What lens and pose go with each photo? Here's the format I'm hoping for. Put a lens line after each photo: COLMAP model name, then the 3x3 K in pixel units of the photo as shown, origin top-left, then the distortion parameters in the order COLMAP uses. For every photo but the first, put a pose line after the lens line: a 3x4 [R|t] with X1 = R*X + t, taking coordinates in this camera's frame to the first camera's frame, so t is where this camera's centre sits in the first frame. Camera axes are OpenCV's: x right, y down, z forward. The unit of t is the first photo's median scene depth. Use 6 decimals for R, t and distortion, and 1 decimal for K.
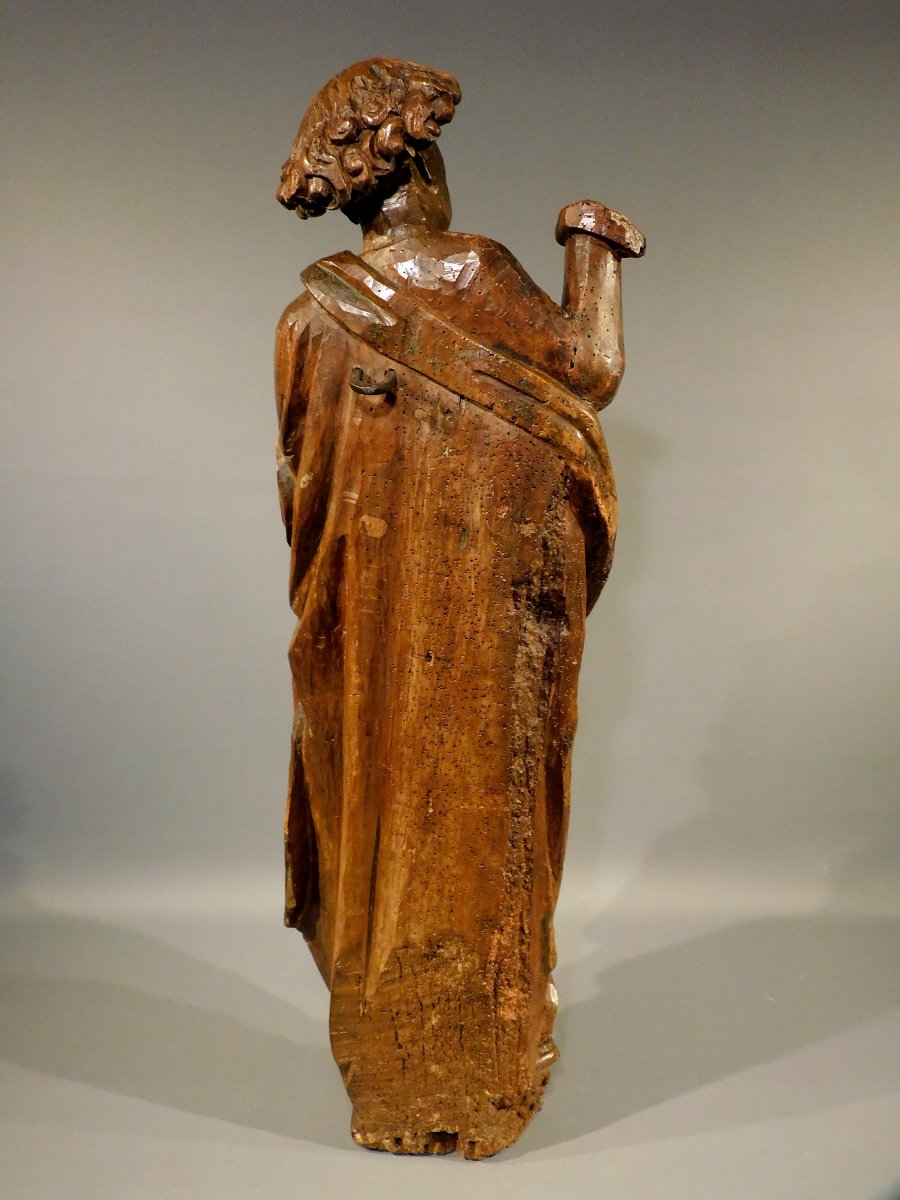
lens RADIAL K [[844.1, 0, 450.0], [0, 844.1, 600.0], [0, 0, 1]] dist [-0.002422, -0.002589]
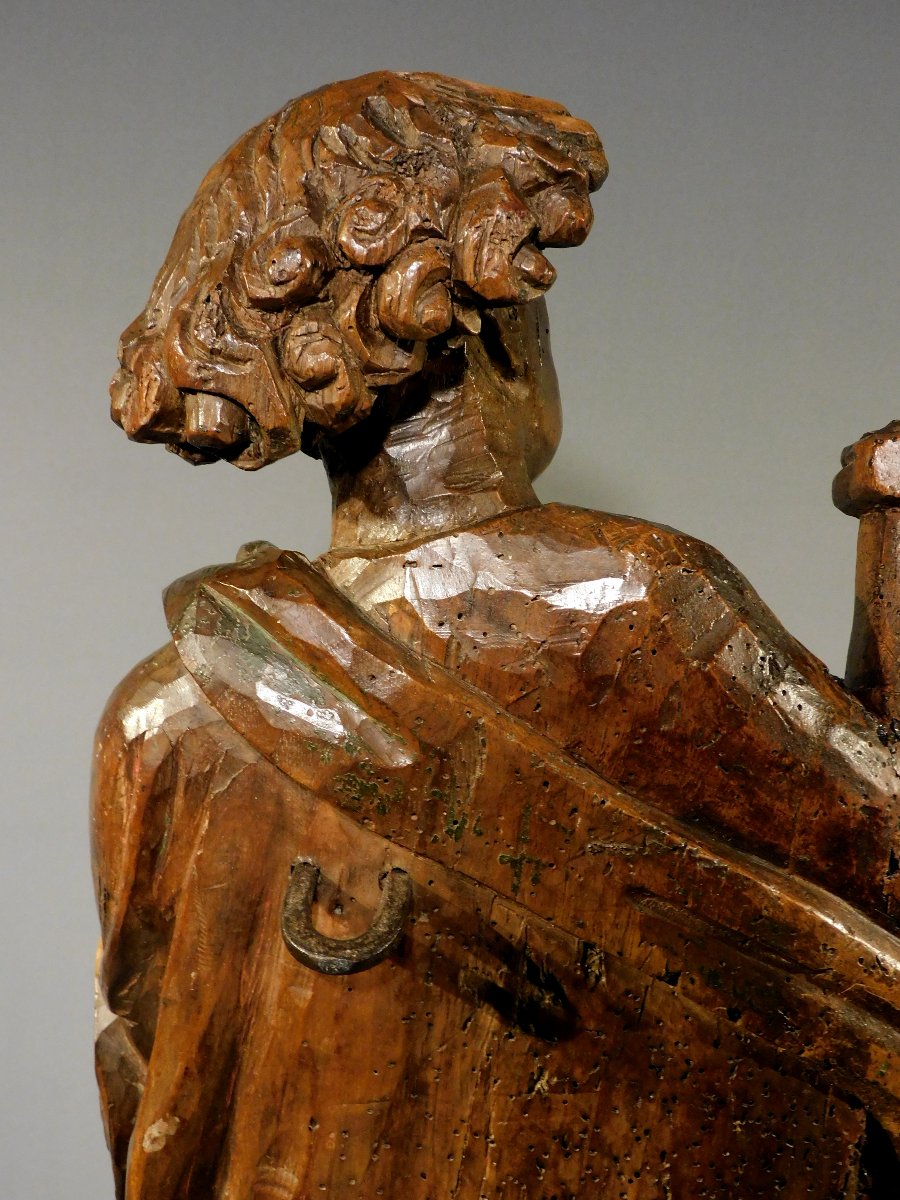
lens RADIAL K [[1391.6, 0, 450.0], [0, 1391.6, 600.0], [0, 0, 1]] dist [-0.022070, -0.017981]
pose [[0.999648, 0.020725, -0.016548, -0.040598], [-0.022408, 0.993788, -0.109009, -0.331296], [0.014186, 0.109341, 0.993903, 0.398695]]
